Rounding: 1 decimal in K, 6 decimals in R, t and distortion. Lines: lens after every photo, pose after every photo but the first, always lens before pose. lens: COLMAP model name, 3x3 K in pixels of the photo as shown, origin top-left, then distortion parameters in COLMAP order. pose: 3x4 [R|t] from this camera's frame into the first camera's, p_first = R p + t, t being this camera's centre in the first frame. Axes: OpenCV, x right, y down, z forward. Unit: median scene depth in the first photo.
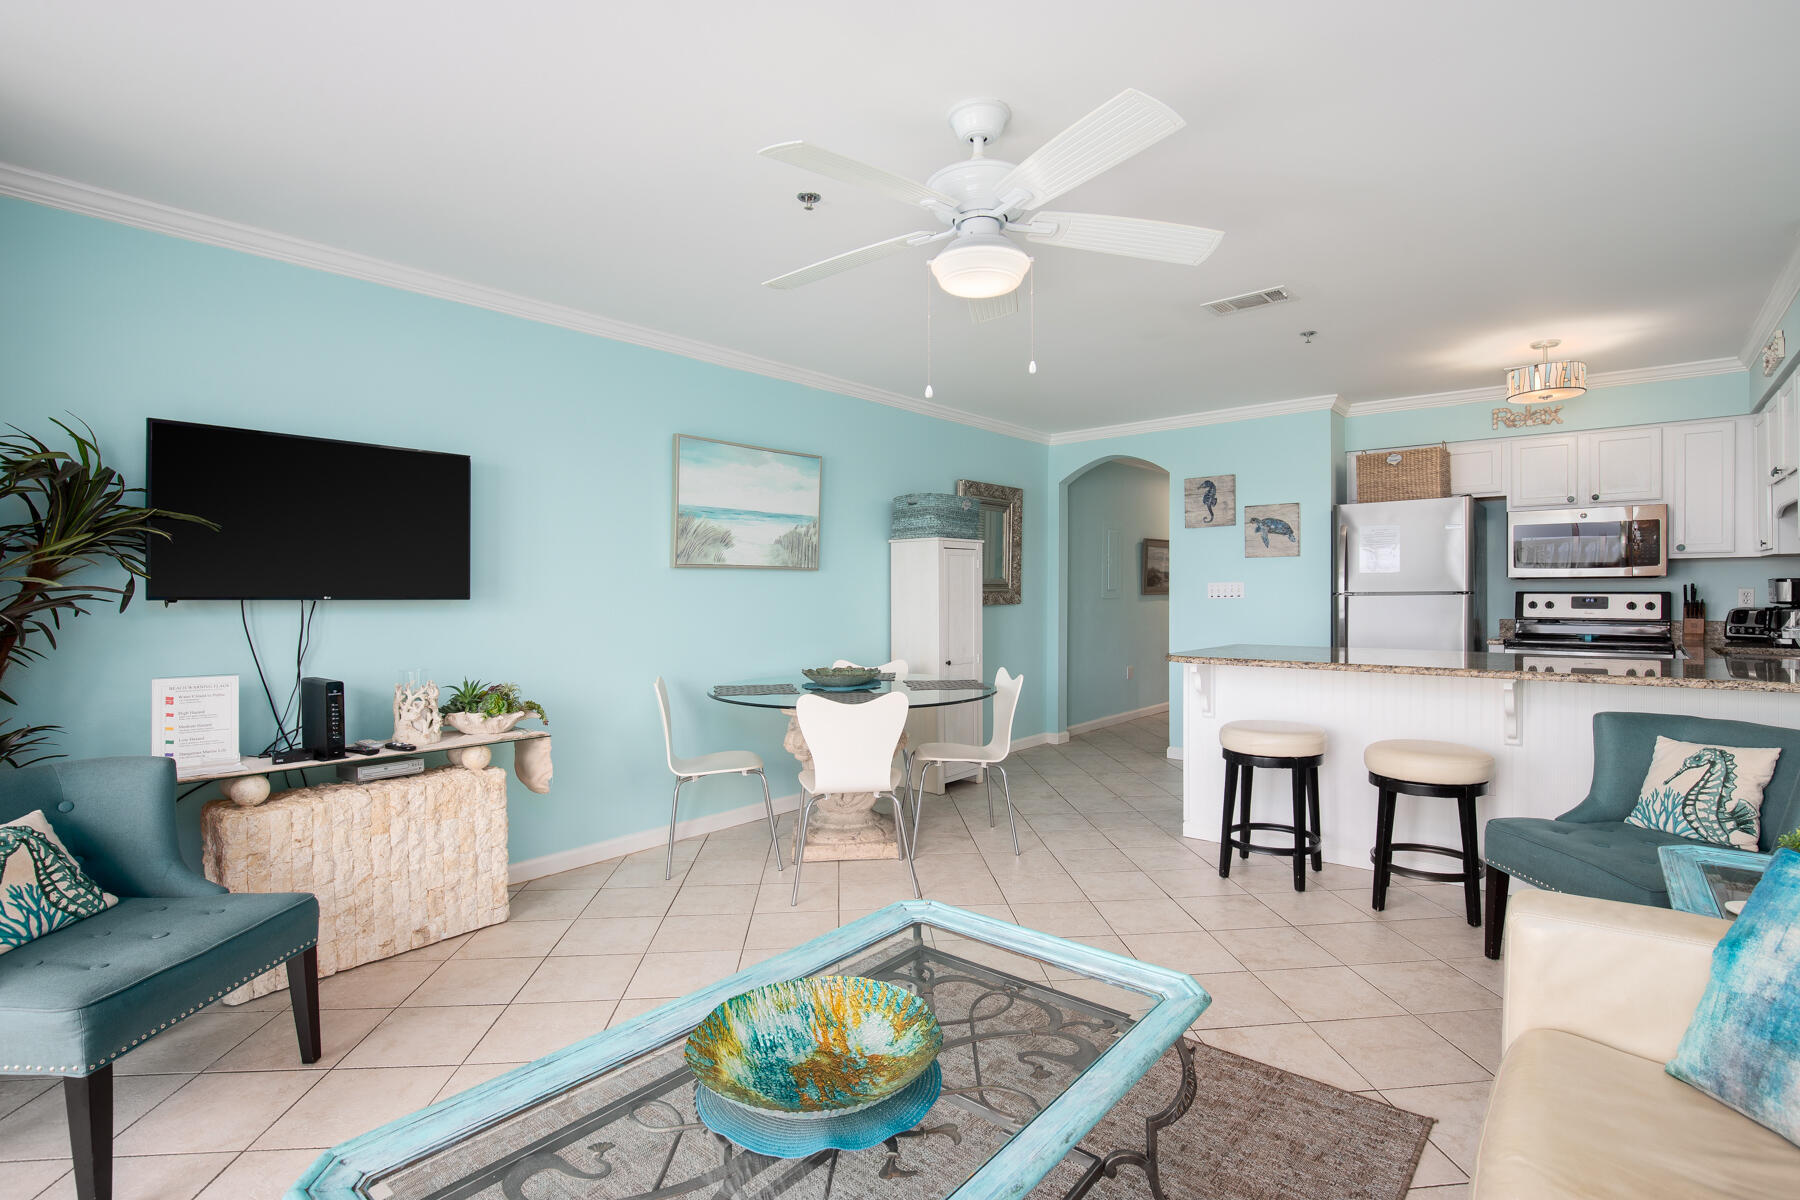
lens RADIAL K [[830.7, 0, 909.0], [0, 830.7, 616.8], [0, 0, 1]] dist [-0.019478, 0.002911]
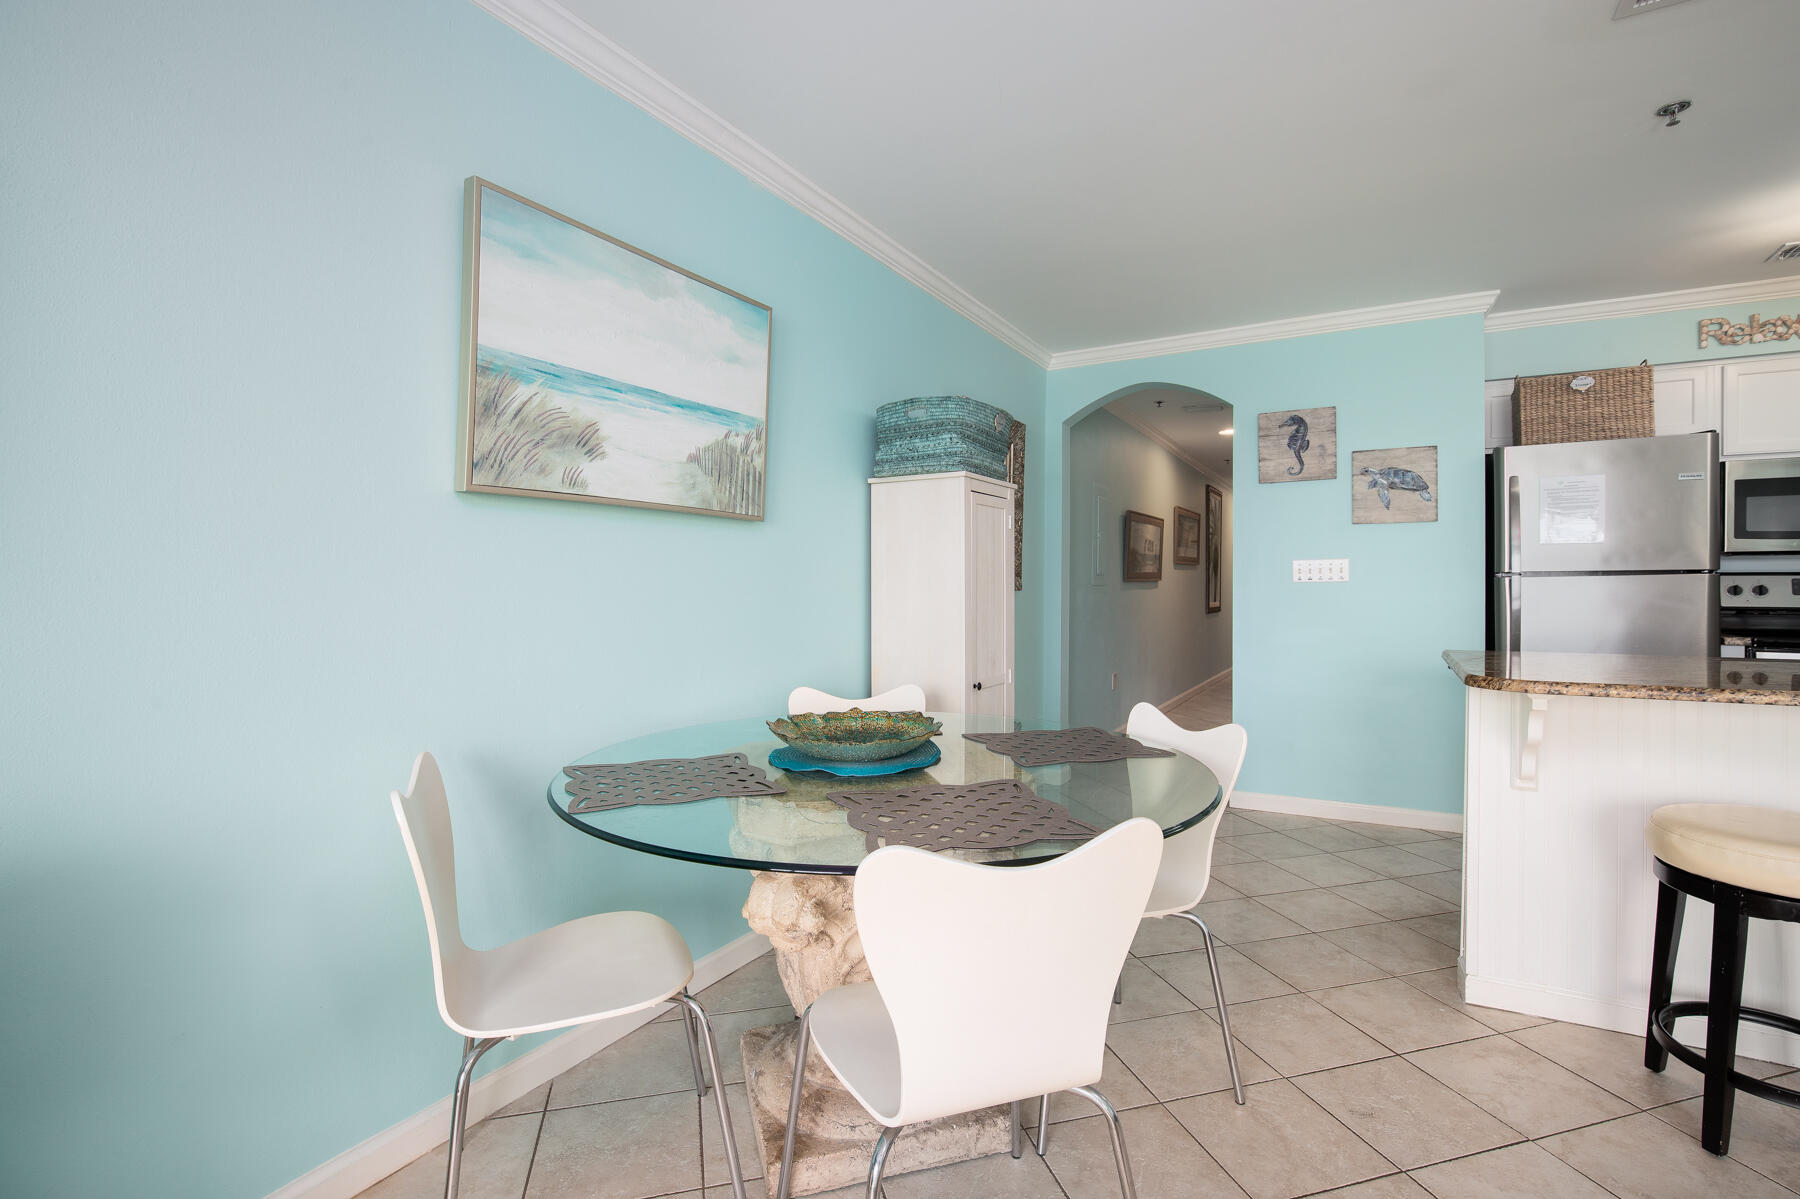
lens RADIAL K [[824.2, 0, 905.9], [0, 824.2, 593.2], [0, 0, 1]] dist [-0.027434, 0.005760]
pose [[0.981426, 0.000566, 0.191839, -0.127389], [0.003601, 0.999765, -0.021374, 0.001110], [-0.191806, 0.021668, 0.981194, 0.492747]]
